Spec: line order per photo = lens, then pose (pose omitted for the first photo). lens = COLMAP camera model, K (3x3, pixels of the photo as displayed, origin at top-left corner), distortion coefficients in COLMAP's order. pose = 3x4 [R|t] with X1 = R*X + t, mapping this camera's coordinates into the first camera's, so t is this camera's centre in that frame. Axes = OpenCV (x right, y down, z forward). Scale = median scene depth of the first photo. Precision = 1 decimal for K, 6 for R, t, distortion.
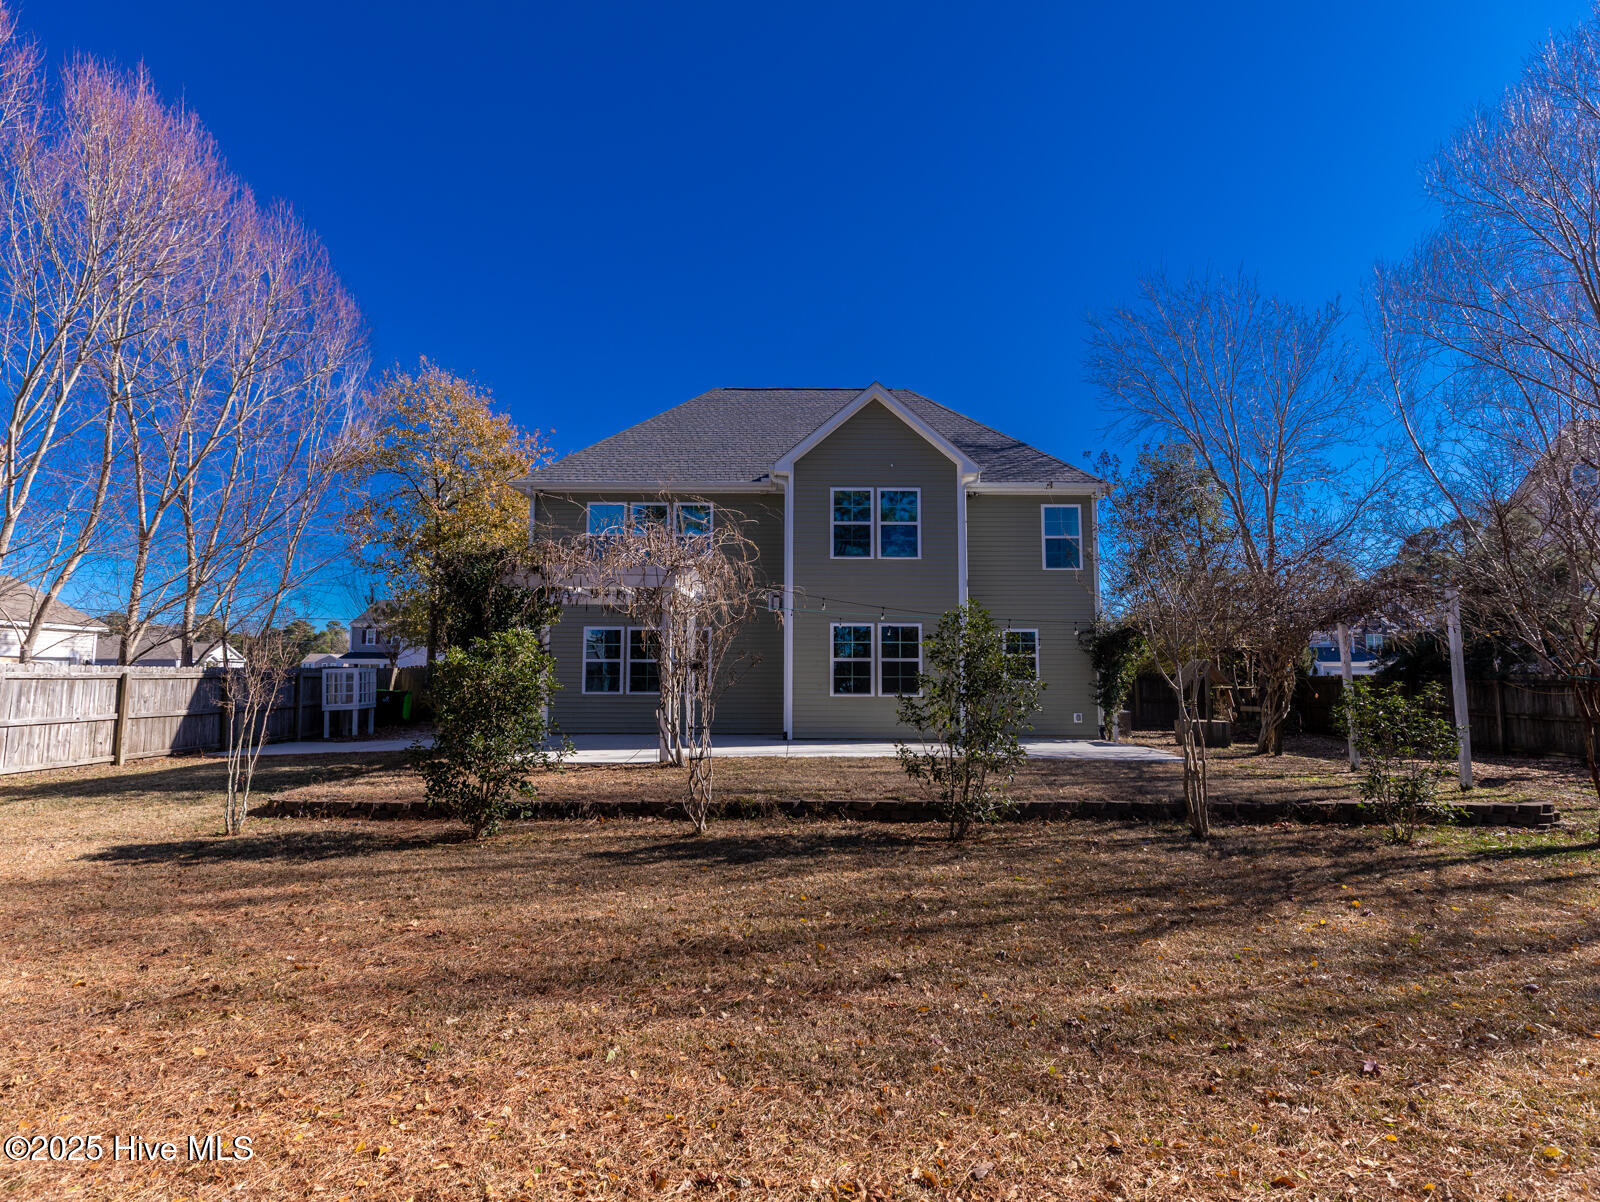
lens RADIAL K [[806.7, 0, 795.6], [0, 806.7, 602.1], [0, 0, 1]] dist [0.004117, 0.001072]
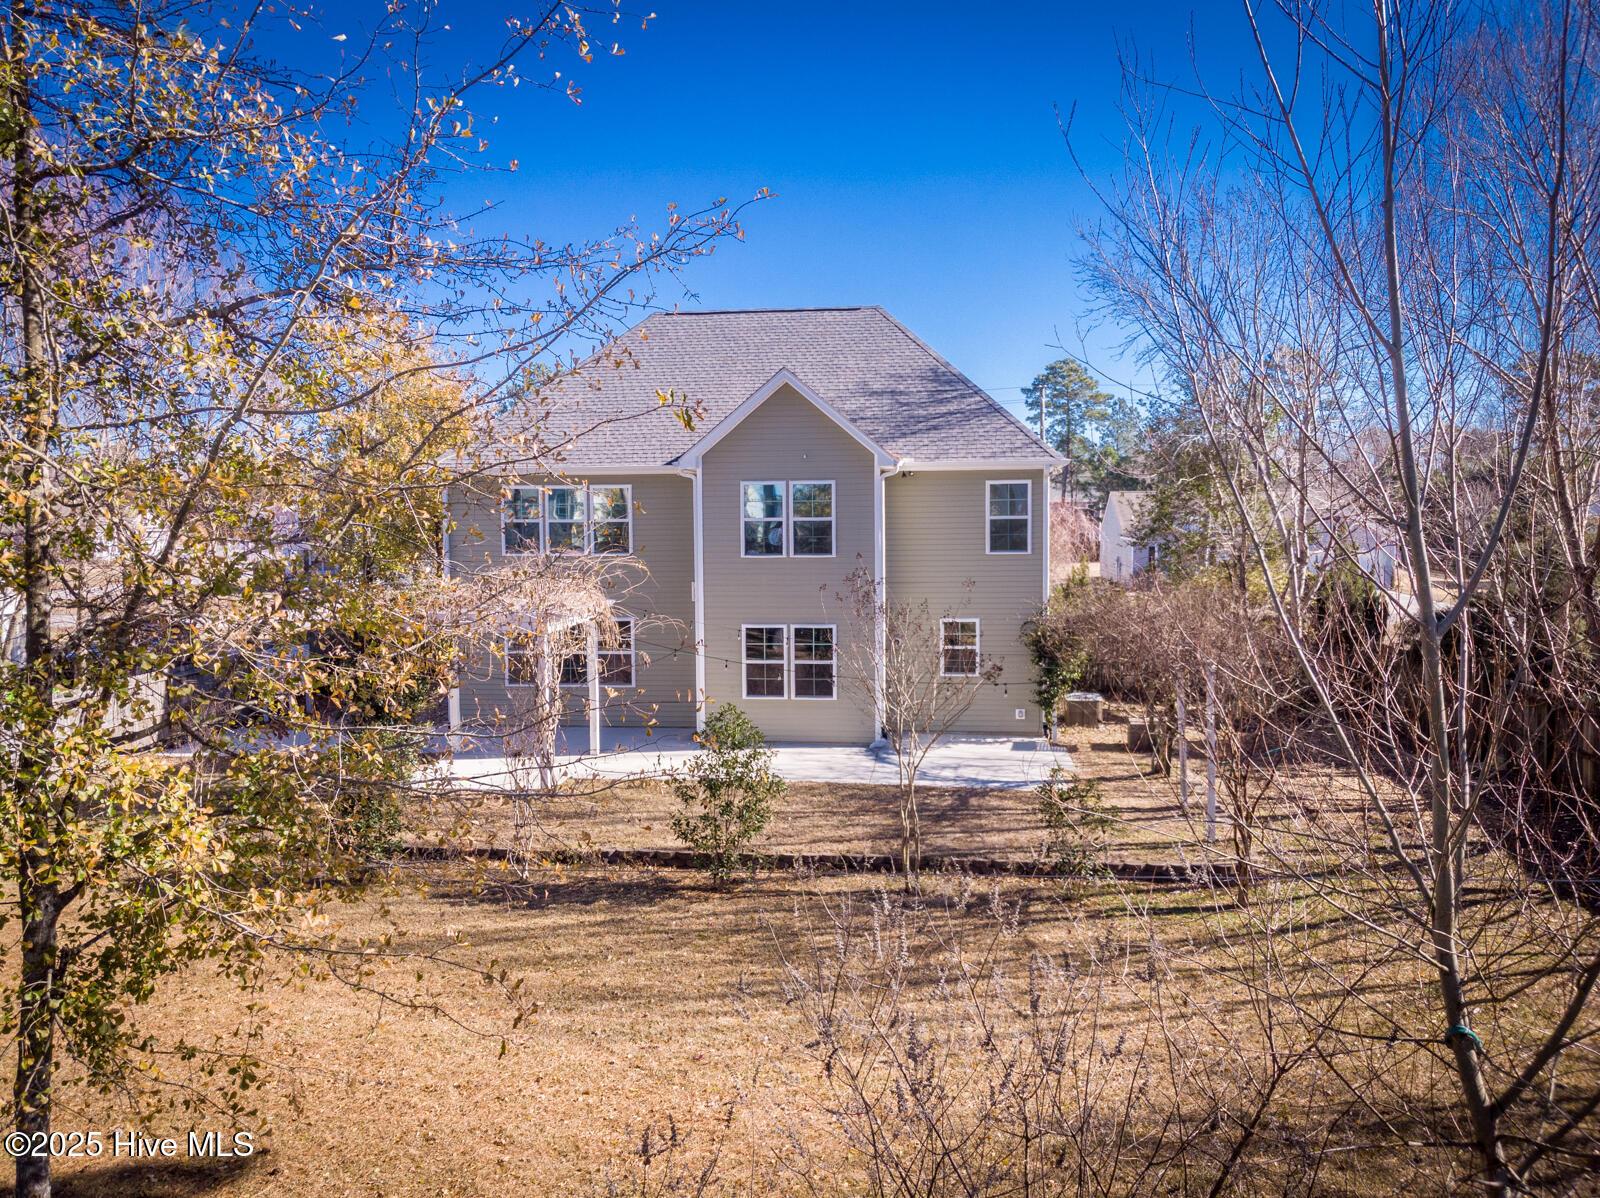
lens RADIAL K [[1242.5, 0, 796.1], [0, 1242.5, 572.4], [0, 0, 1]] dist [0.023066, 0.000137]
pose [[0.992067, -0.005786, -0.125581, 0.291140], [0.024925, 0.988162, 0.151378, -0.256208], [0.123218, -0.153307, 0.980466, -0.437839]]
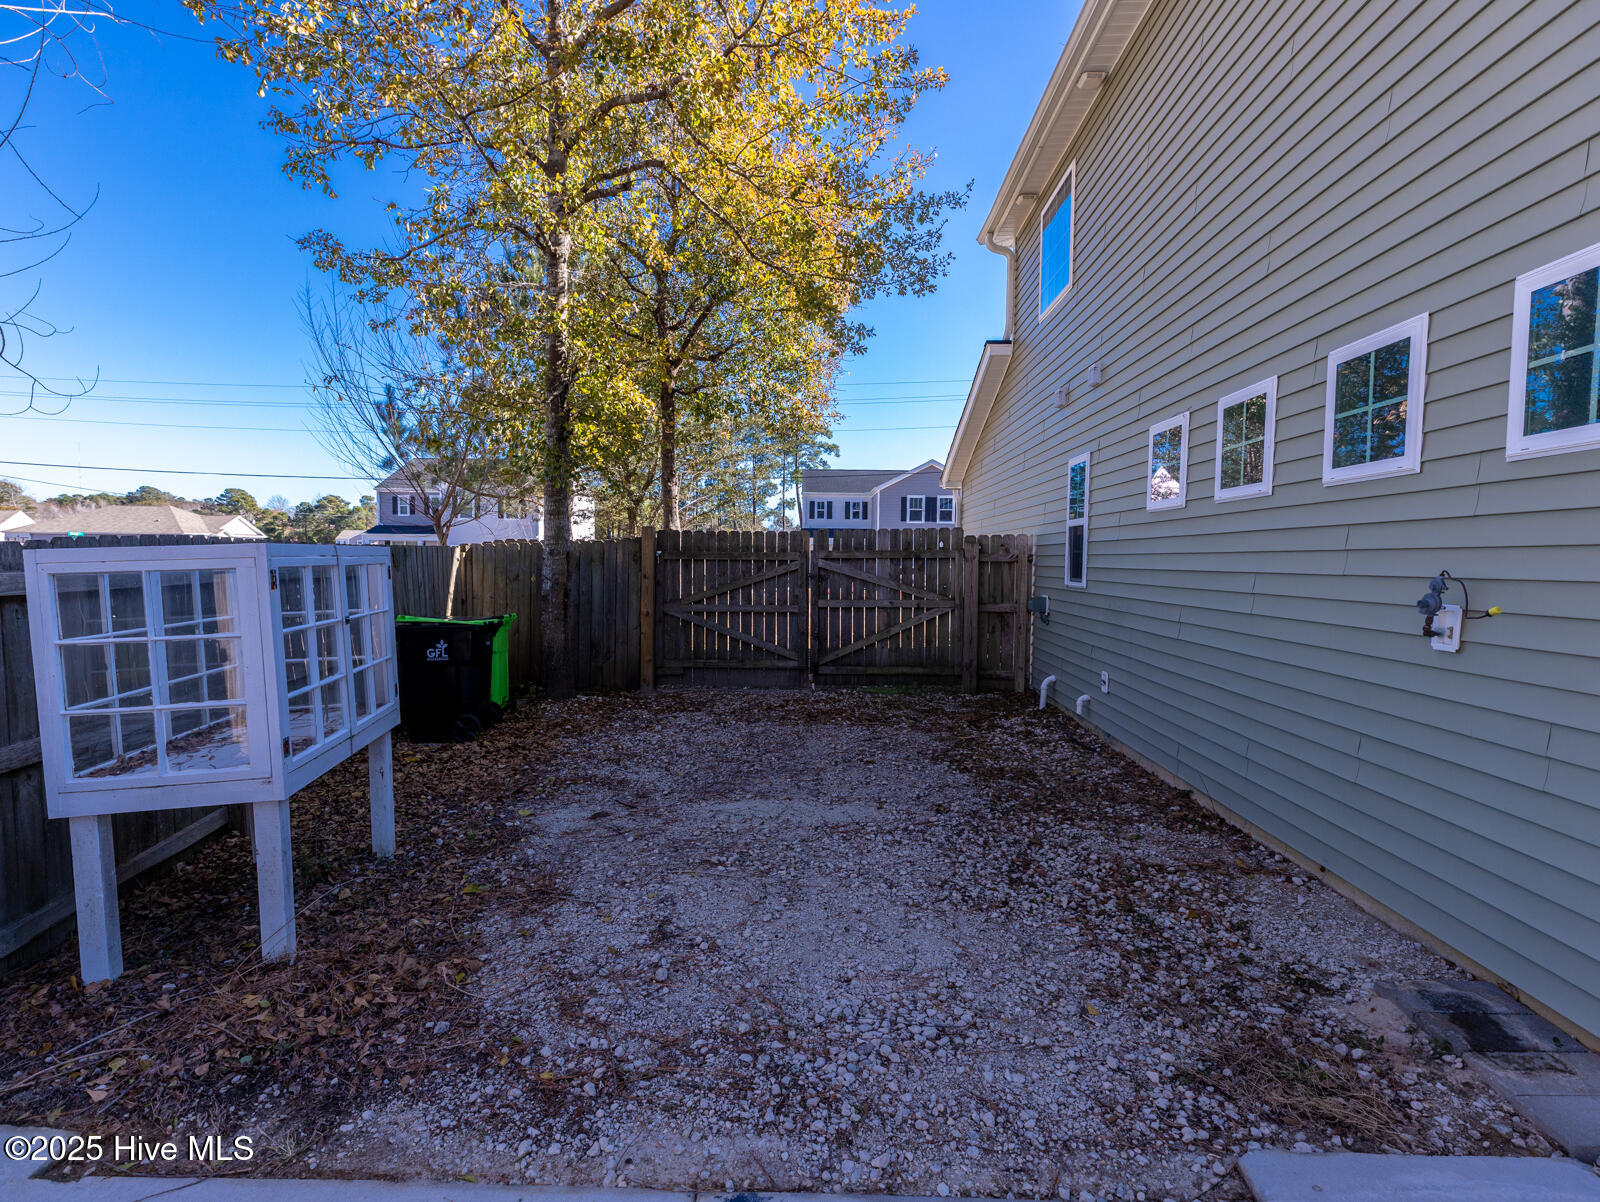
lens RADIAL K [[806.7, 0, 795.6], [0, 806.7, 602.1], [0, 0, 1]] dist [0.004117, 0.001072]
pose [[0.999181, 0.015056, -0.037561, -0.495952], [-0.009516, 0.989601, 0.143522, 0.080218], [0.039332, -0.143047, 0.988934, 0.972304]]
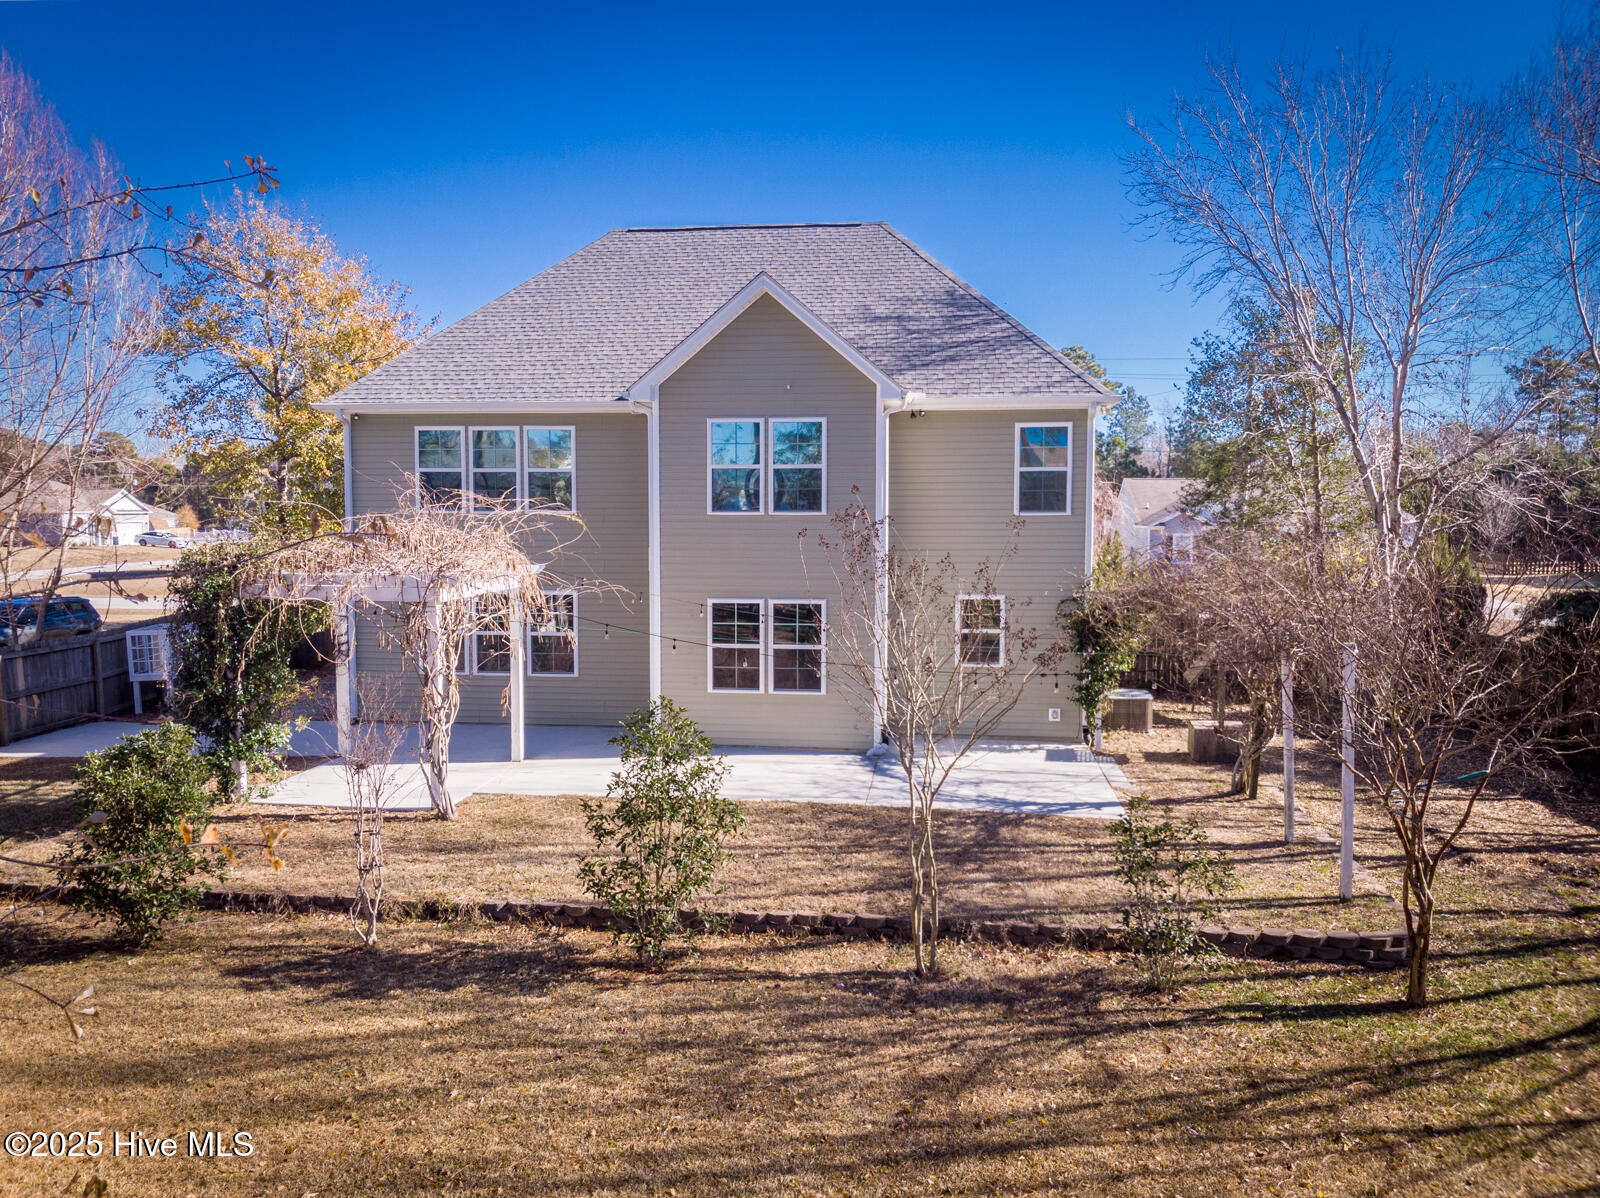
lens RADIAL K [[1214.5, 0, 796.6], [0, 1214.5, 580.0], [0, 0, 1]] dist [0.003804, 0.003669]
pose [[0.992103, 0.005754, -0.125292, 0.268601], [0.014358, 0.987169, 0.159032, -0.172155], [0.124599, -0.159575, 0.979291, -0.119100]]
